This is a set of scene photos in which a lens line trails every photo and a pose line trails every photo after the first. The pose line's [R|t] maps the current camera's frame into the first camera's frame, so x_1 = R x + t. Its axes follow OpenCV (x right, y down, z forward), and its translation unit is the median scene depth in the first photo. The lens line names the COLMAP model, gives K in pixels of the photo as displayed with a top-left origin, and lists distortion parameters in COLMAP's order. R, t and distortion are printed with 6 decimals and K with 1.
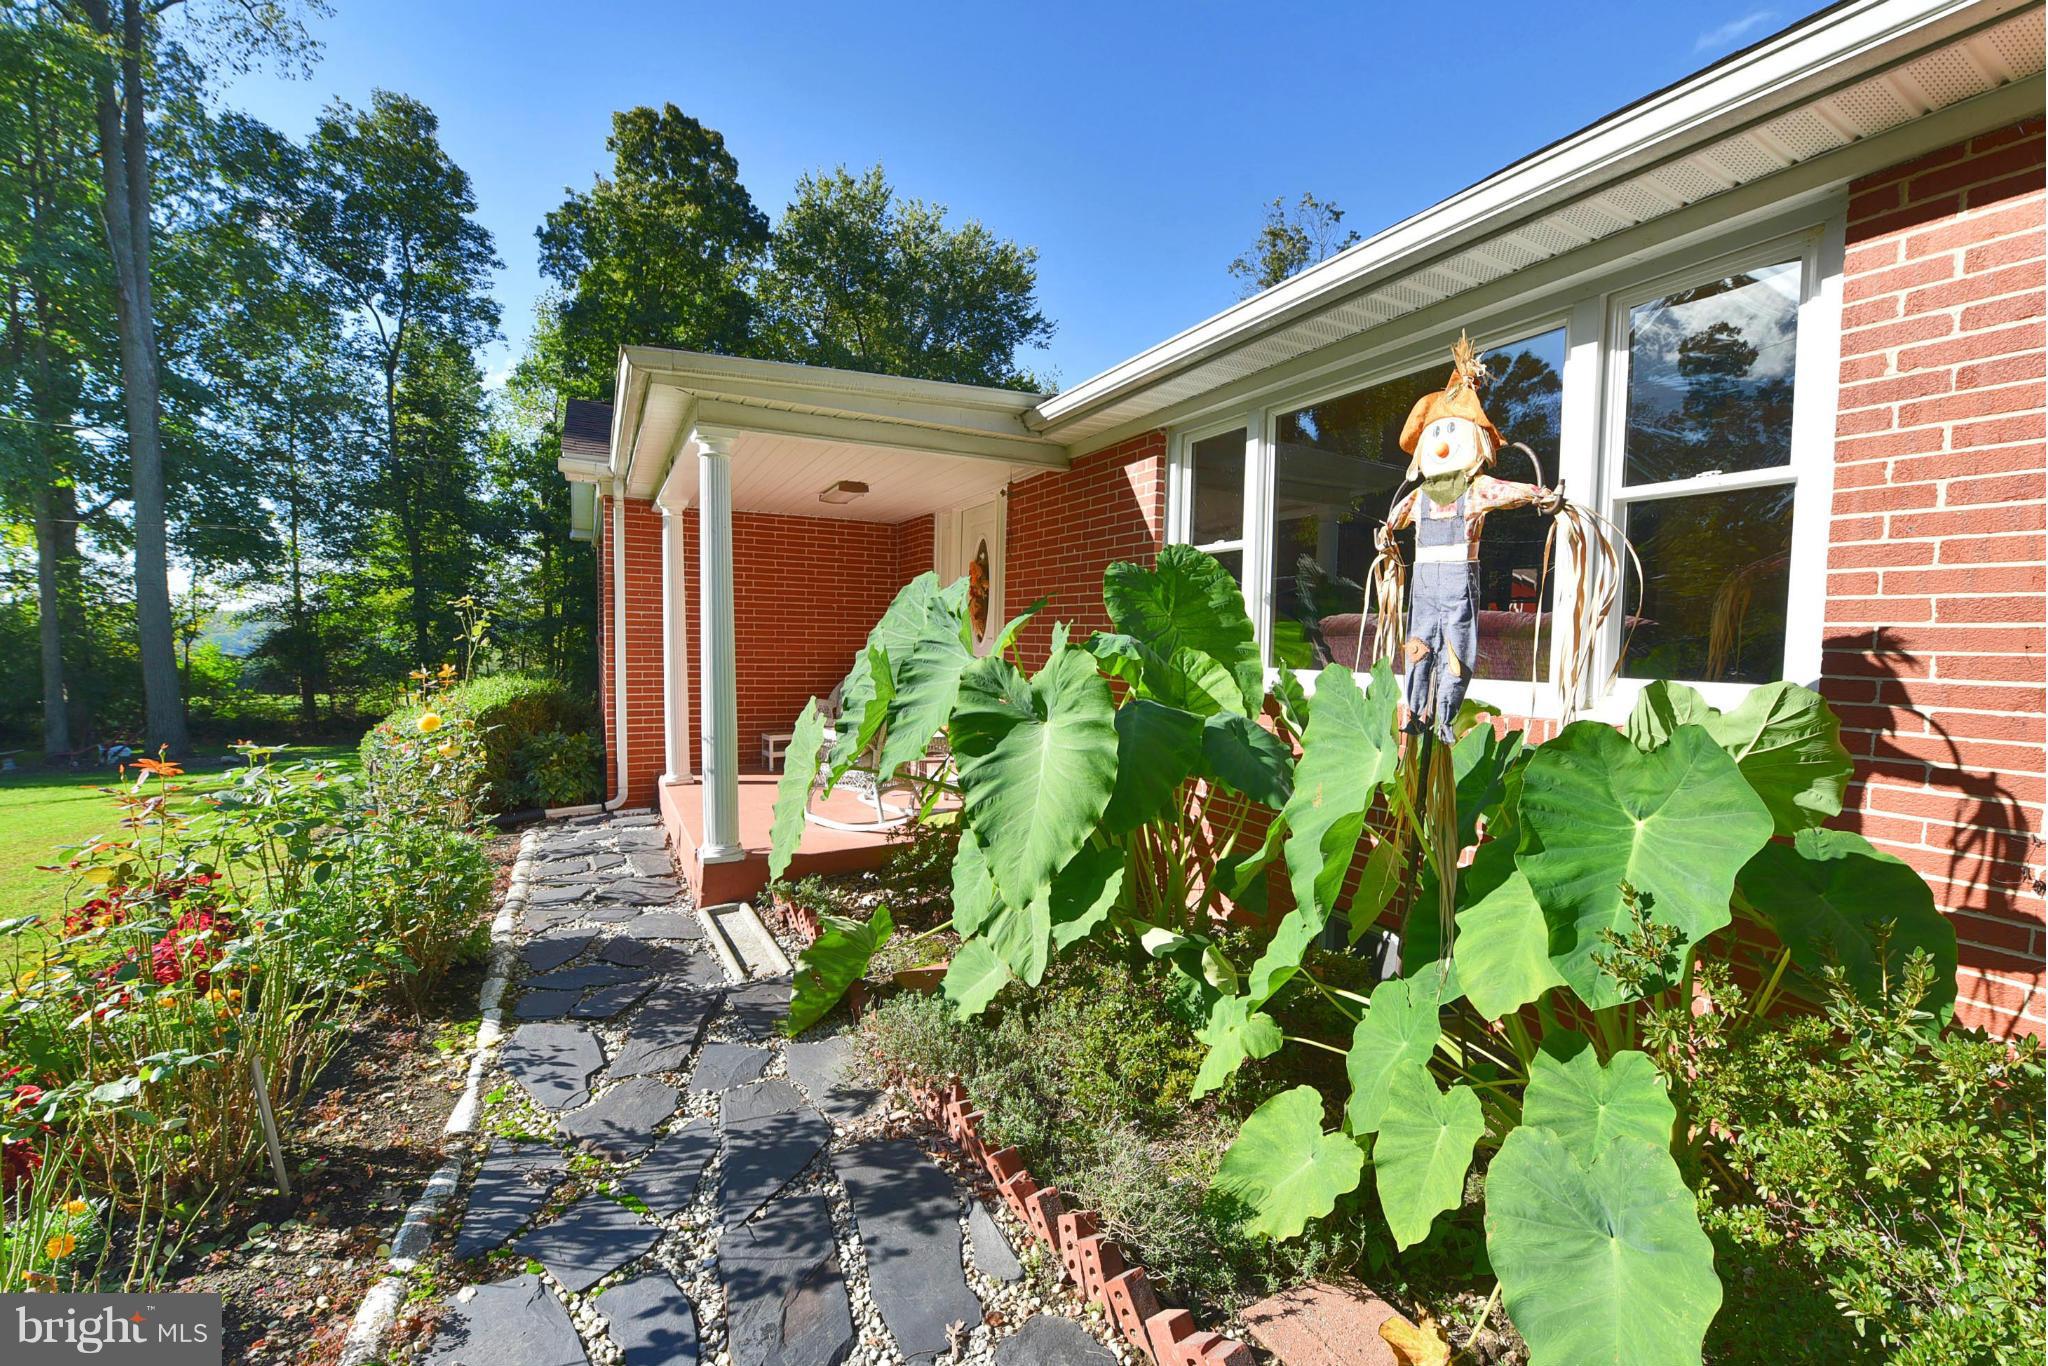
lens RADIAL K [[787.5, 0, 1028.4], [0, 787.5, 682.8], [0, 0, 1]] dist [-0.001217, -0.009544]
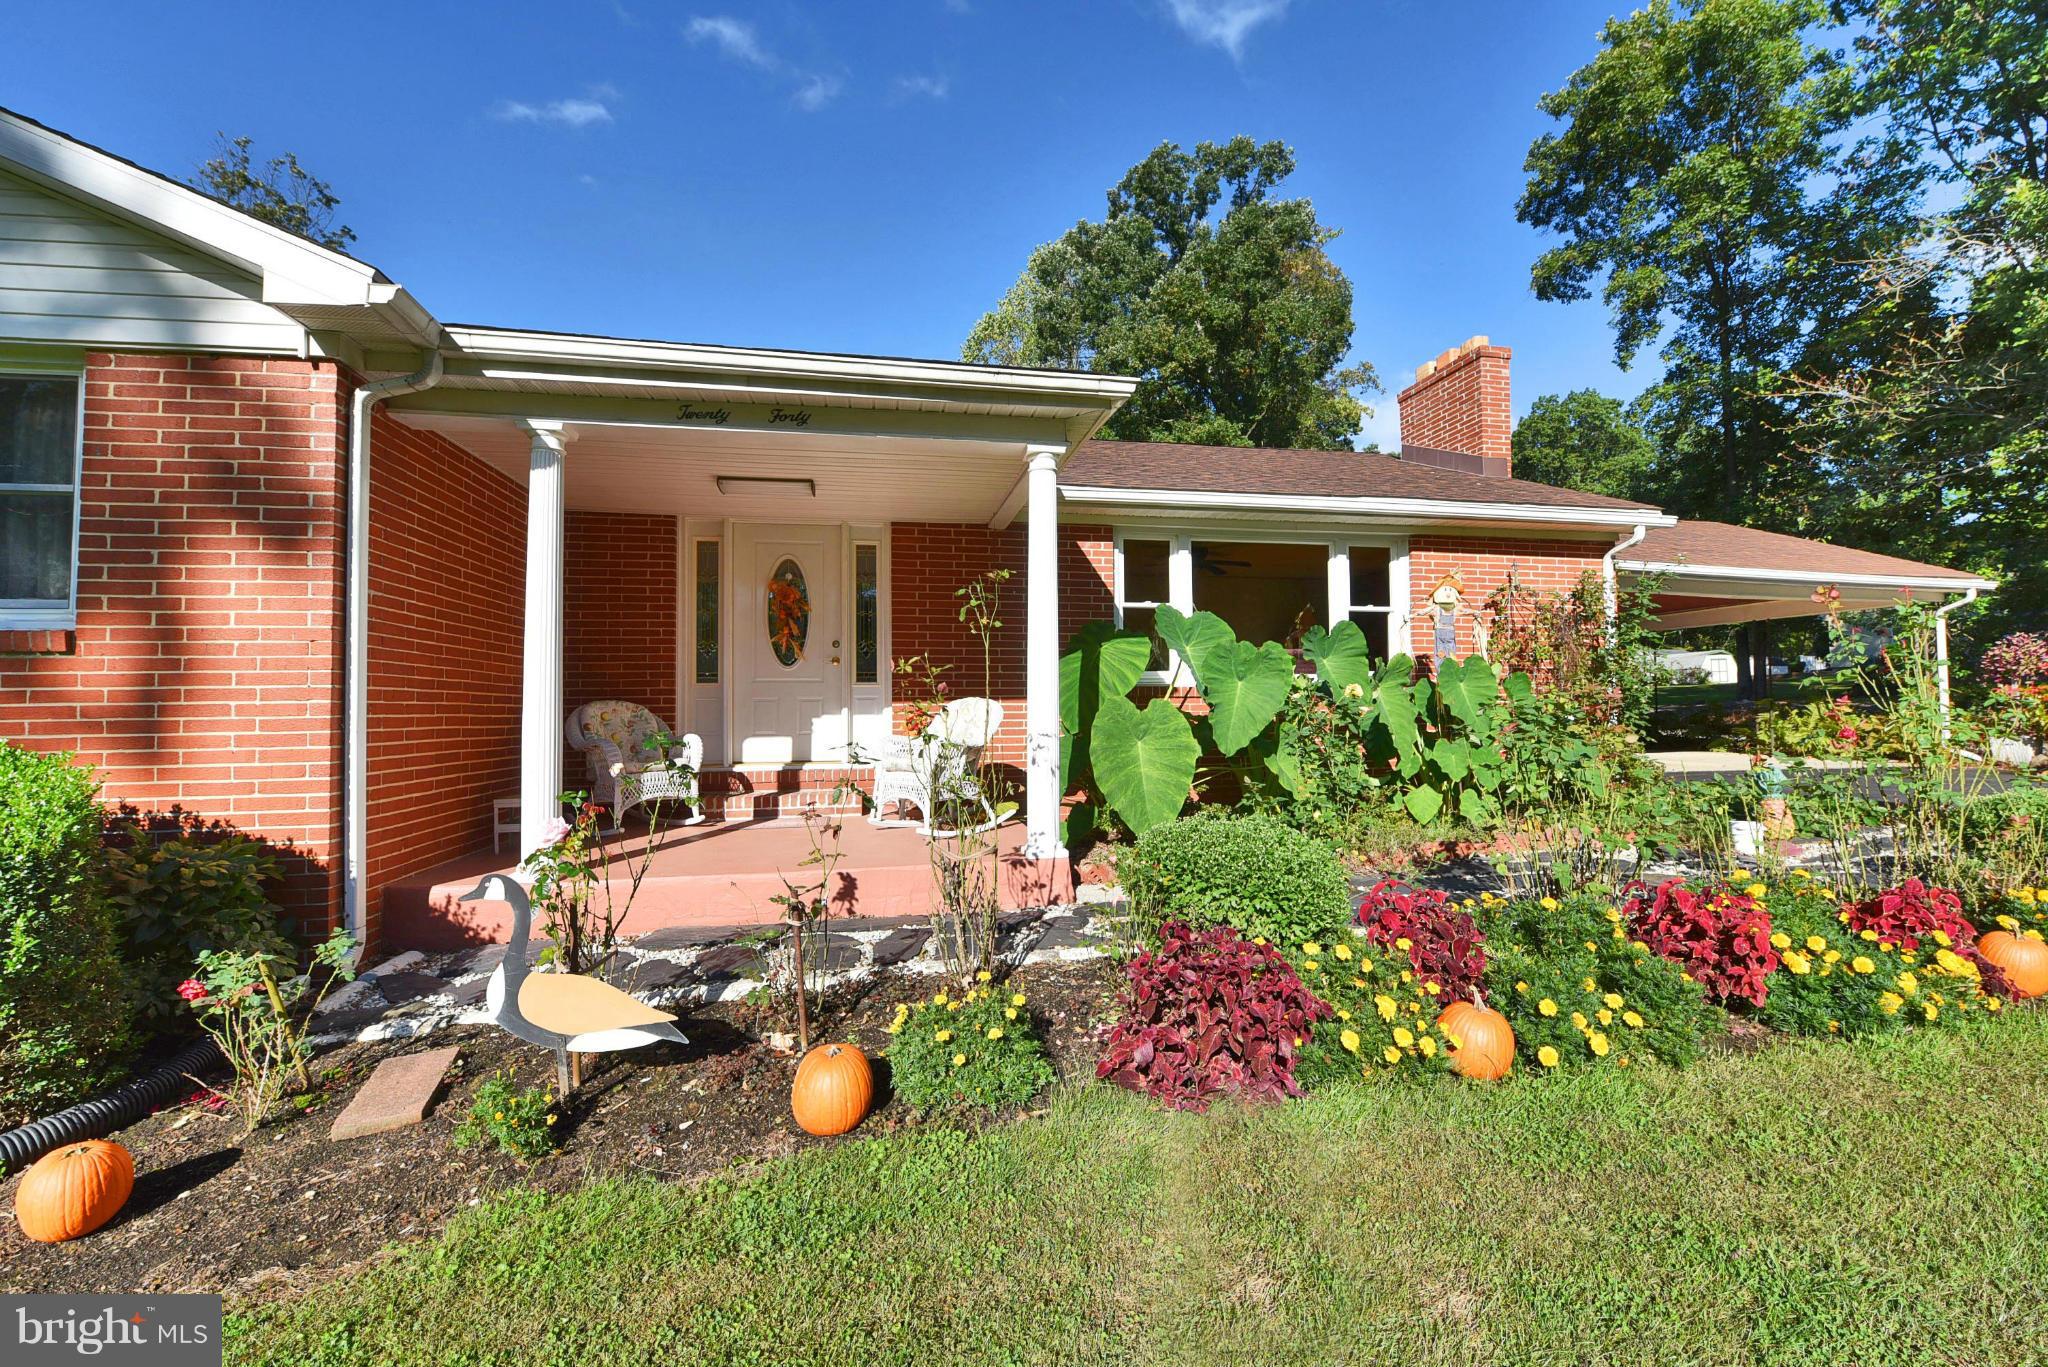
lens RADIAL K [[787.5, 0, 1028.4], [0, 787.5, 683.3], [0, 0, 1]] dist [-0.001217, -0.009544]
pose [[0.312955, 0.030531, 0.949277, -1.416194], [0.082473, 0.994834, -0.059186, 0.059355], [-0.946180, 0.096812, 0.308821, 0.775363]]
